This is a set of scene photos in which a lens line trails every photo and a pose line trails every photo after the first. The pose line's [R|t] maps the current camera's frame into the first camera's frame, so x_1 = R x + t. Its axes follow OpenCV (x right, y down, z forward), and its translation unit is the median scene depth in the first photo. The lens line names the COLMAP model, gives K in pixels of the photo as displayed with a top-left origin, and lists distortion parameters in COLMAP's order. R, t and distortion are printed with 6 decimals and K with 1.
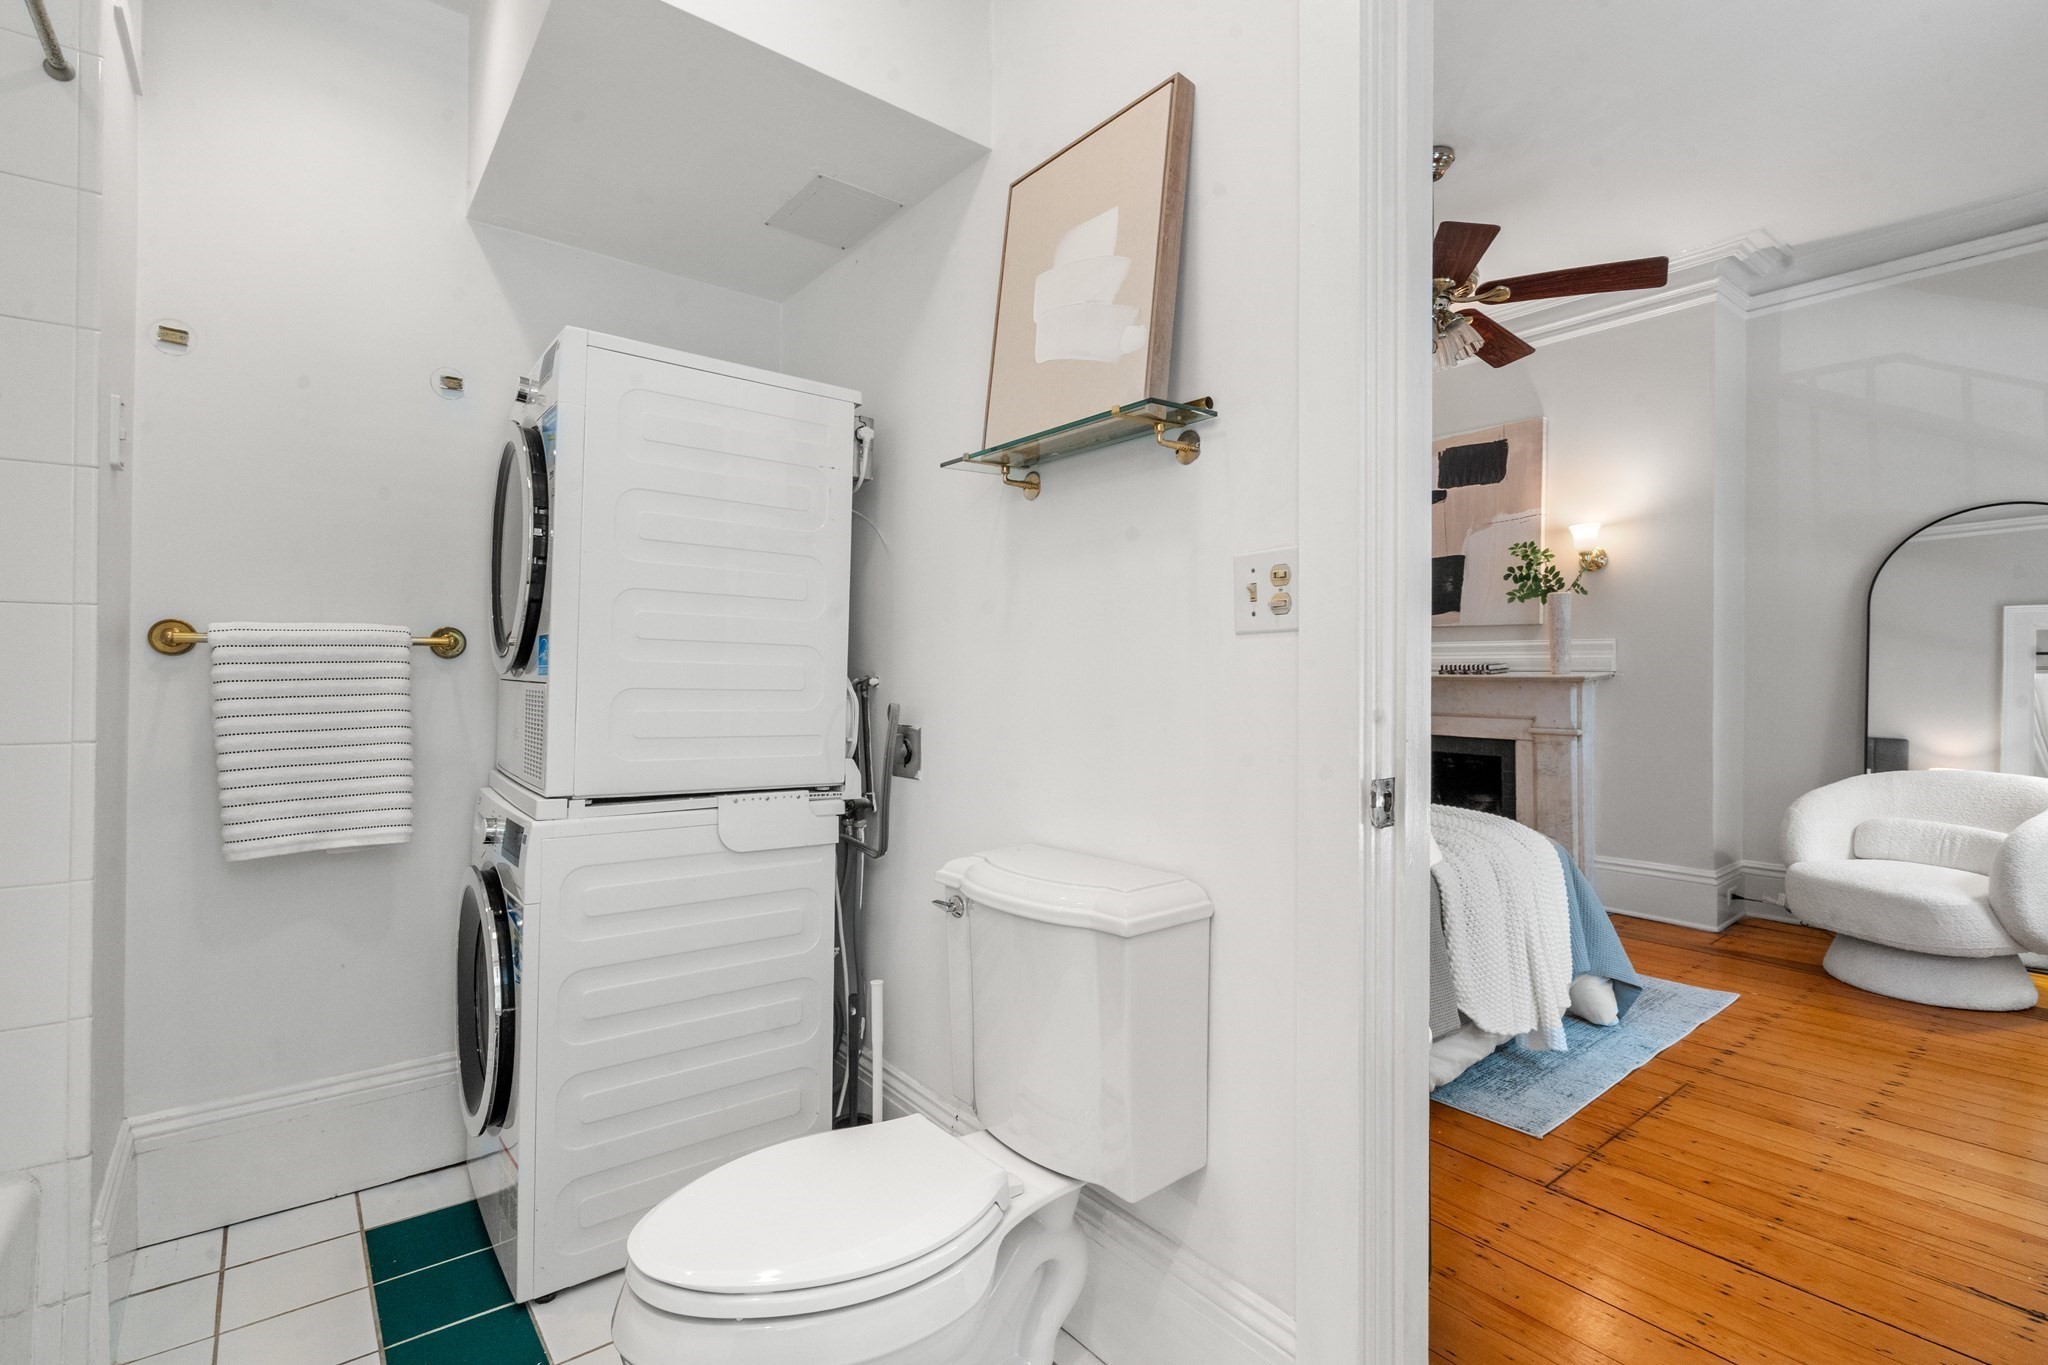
lens RADIAL K [[938.4, 0, 1024.5], [0, 938.4, 671.0], [0, 0, 1]] dist [-0.008161, 0.003472]
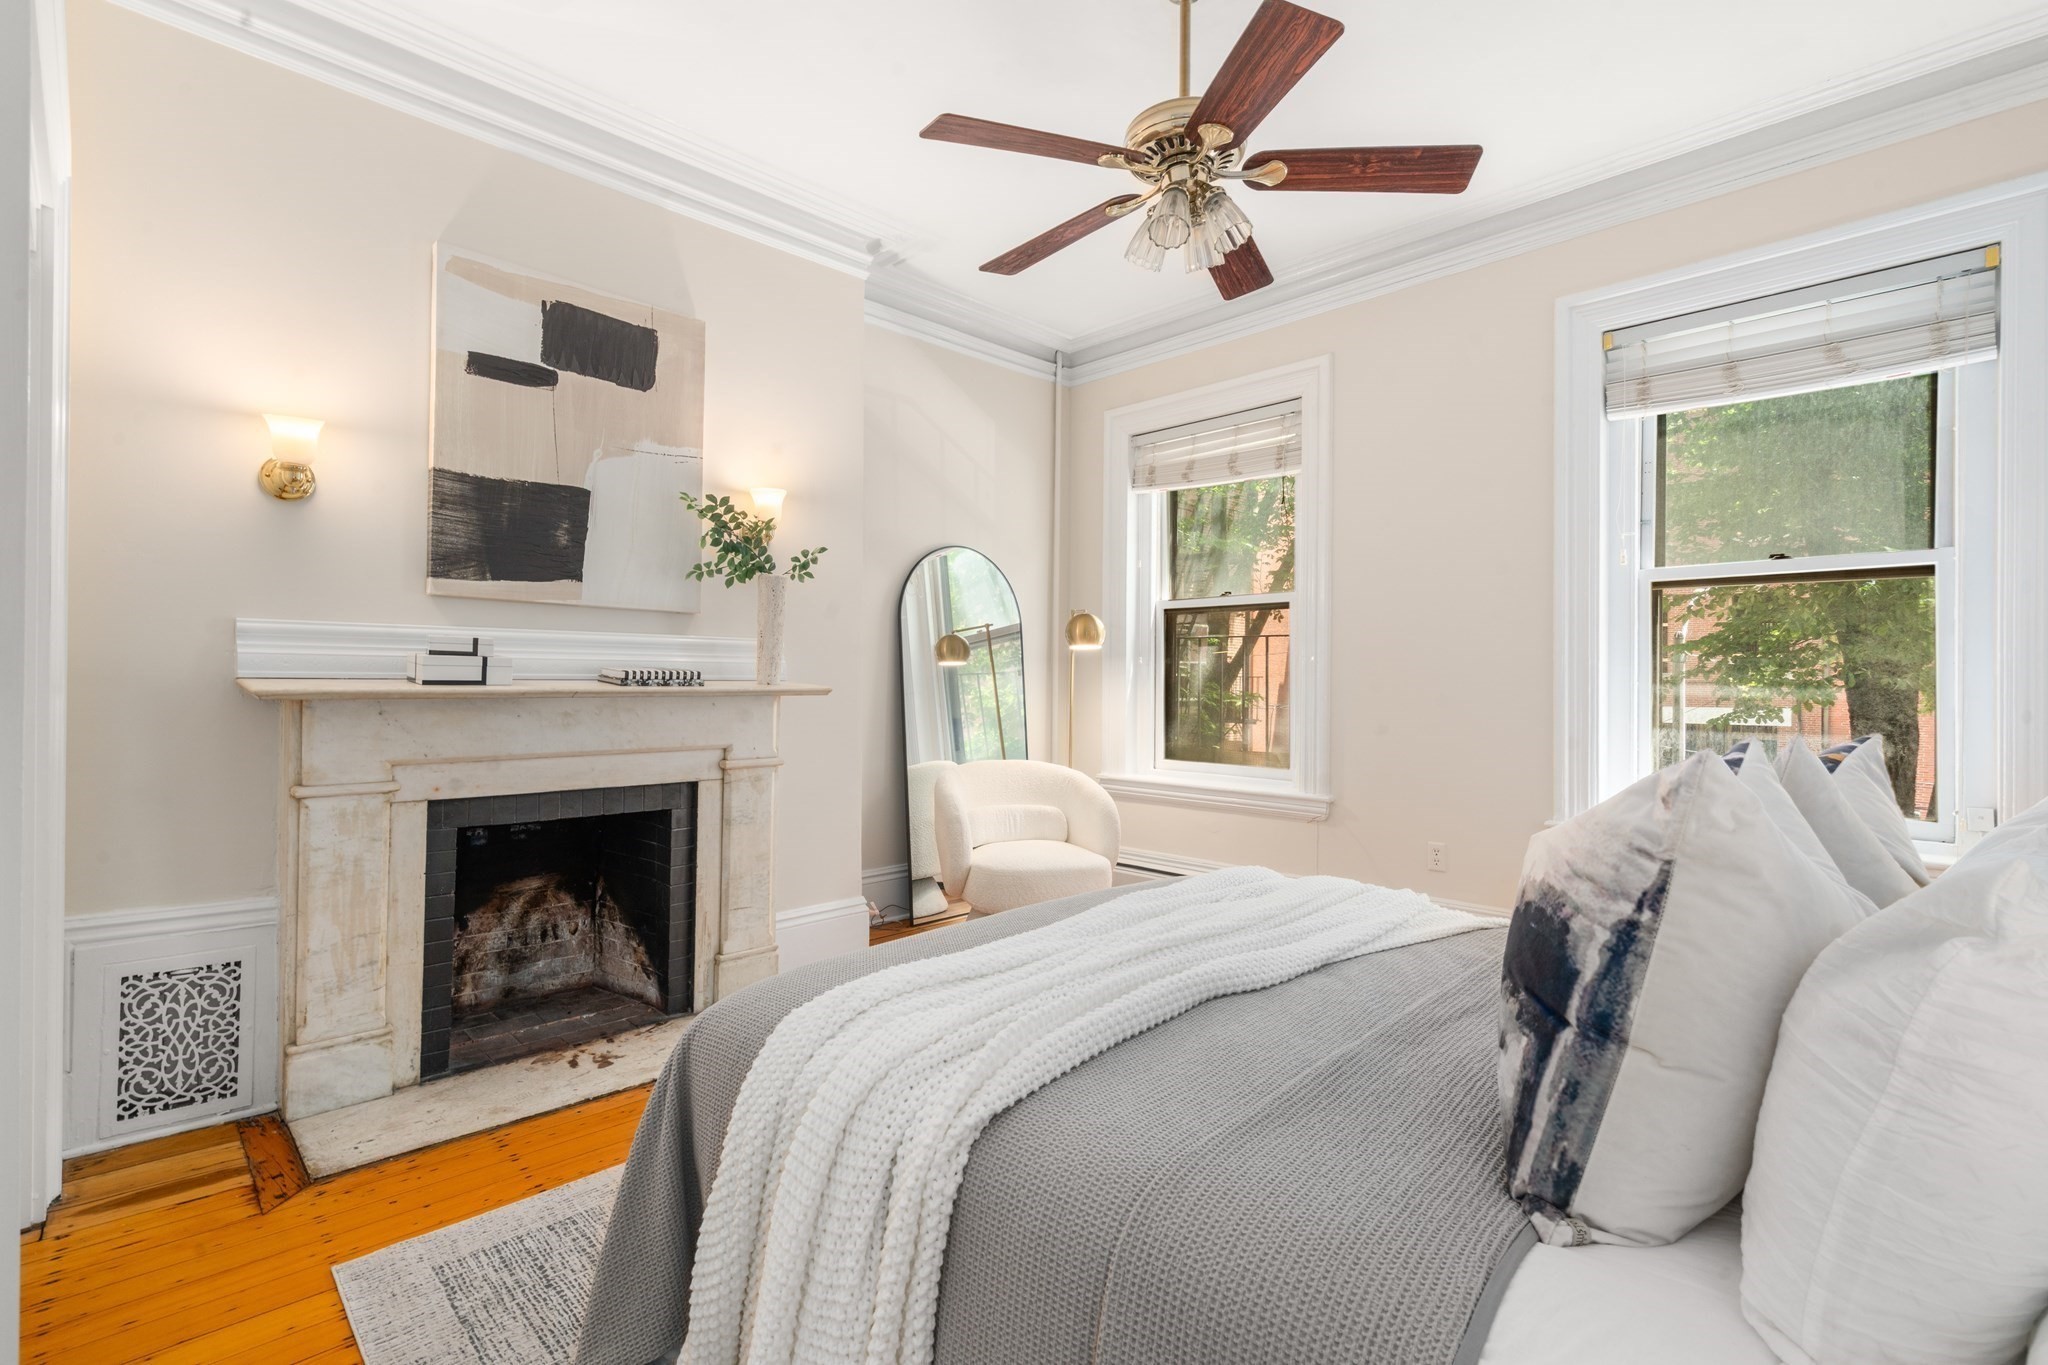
lens RADIAL K [[938.4, 0, 1030.9], [0, 938.4, 665.2], [0, 0, 1]] dist [-0.008161, 0.003472]
pose [[-0.106108, 0.005727, 0.994338, -0.176565], [-0.009154, 0.999935, -0.006736, -0.008461], [-0.994312, -0.009817, -0.106049, 0.818467]]
